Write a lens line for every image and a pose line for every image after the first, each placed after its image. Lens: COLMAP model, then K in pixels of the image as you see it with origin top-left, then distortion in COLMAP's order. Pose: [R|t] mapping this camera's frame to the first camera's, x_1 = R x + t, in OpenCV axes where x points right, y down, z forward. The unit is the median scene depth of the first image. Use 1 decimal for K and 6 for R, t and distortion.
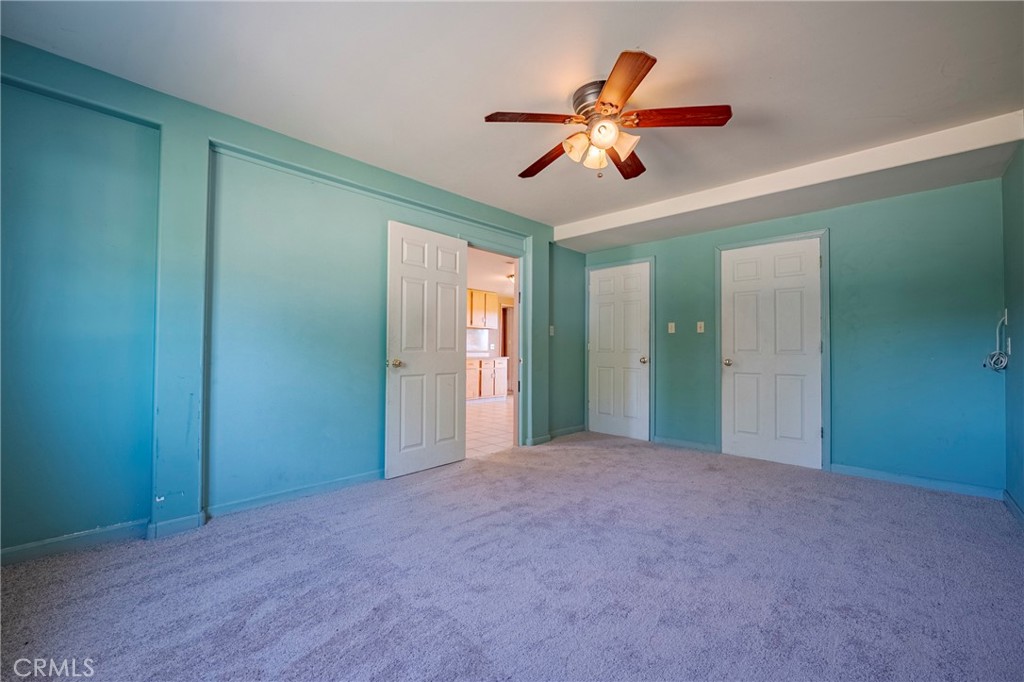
lens RADIAL K [[412.6, 0, 510.8], [0, 412.6, 339.4], [0, 0, 1]] dist [-0.011123, 0.000292]
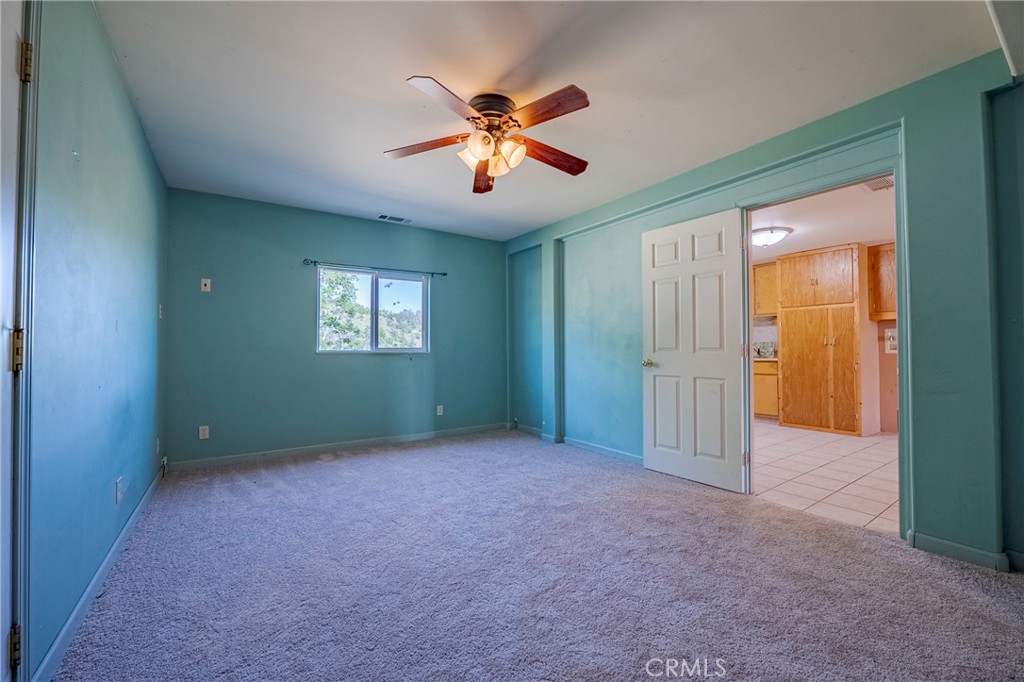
lens RADIAL K [[412.6, 0, 511.9], [0, 412.6, 341.1], [0, 0, 1]] dist [-0.011123, 0.000292]
pose [[-0.198406, -0.025841, -0.979779, 0.341309], [0.024576, 0.999207, -0.031330, 0.010586], [0.979812, -0.030295, -0.197614, 0.348572]]
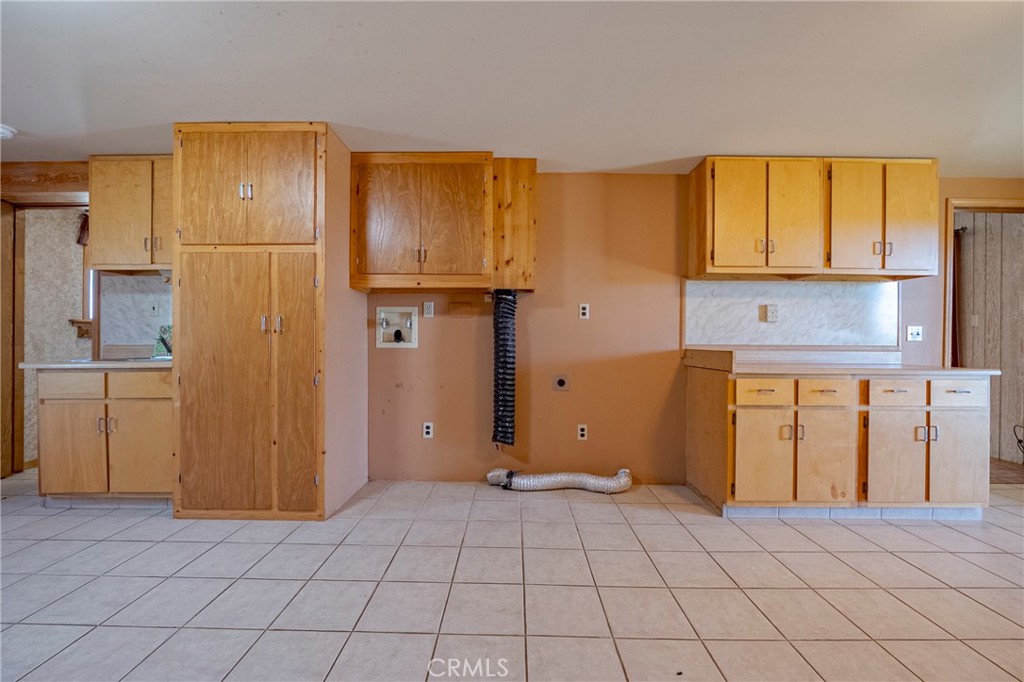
lens RADIAL K [[412.6, 0, 512.8], [0, 412.6, 342.0], [0, 0, 1]] dist [-0.011123, 0.000292]
pose [[0.691750, -0.002452, -0.722133, -0.036022], [0.019977, 0.999677, 0.015742, 0.014753], [0.721860, -0.025315, 0.691575, 0.618812]]
